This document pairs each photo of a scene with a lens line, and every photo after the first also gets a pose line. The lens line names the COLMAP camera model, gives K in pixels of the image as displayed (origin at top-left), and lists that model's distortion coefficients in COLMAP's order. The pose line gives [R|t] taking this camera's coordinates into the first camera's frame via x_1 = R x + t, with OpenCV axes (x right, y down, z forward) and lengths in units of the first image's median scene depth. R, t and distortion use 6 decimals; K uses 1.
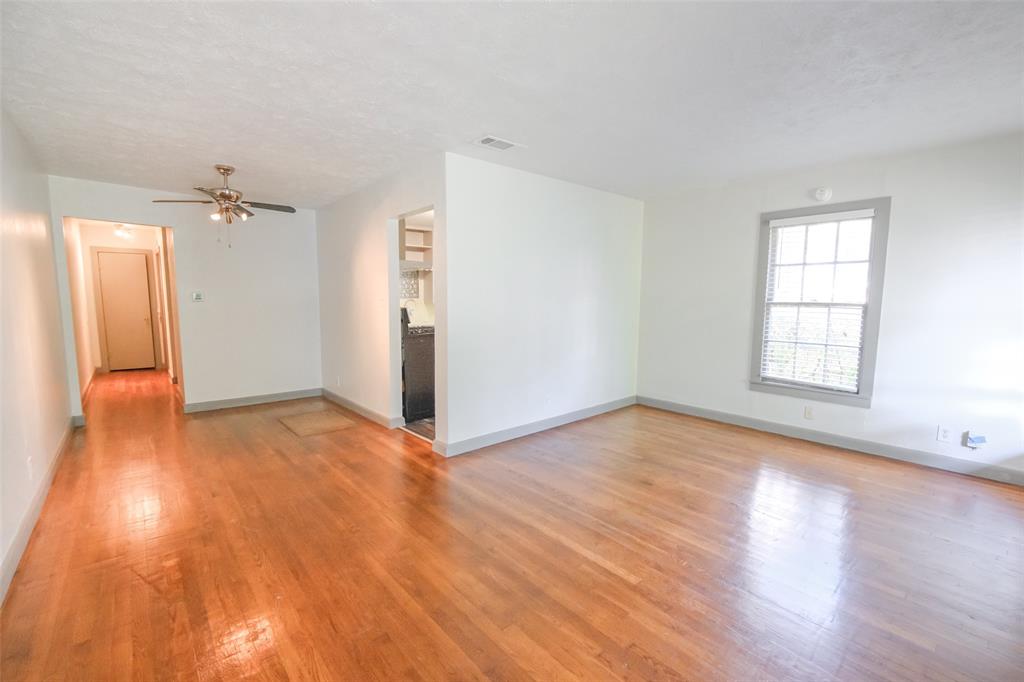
lens RADIAL K [[435.4, 0, 512.0], [0, 435.4, 341.0], [0, 0, 1]] dist [-0.000382, 0.000008]
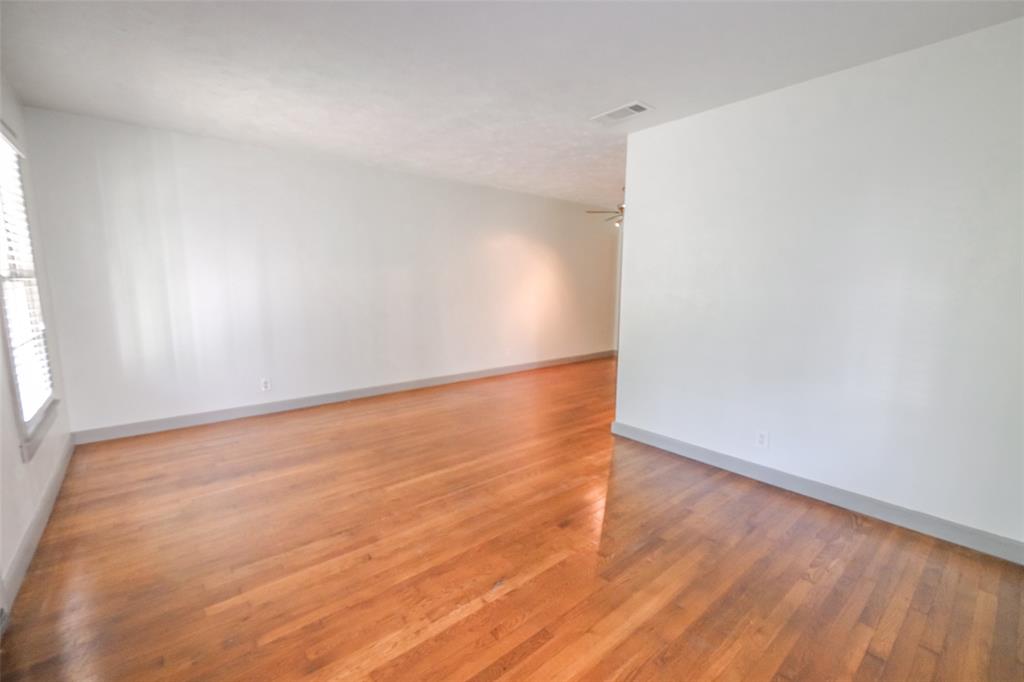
lens RADIAL K [[435.4, 0, 512.0], [0, 435.4, 341.0], [0, 0, 1]] dist [-0.000382, 0.000008]
pose [[-0.029452, 0.122419, -0.992041, 1.161191], [-0.110682, 0.985969, 0.124956, -0.066907], [0.993419, 0.113481, -0.015489, 1.032849]]
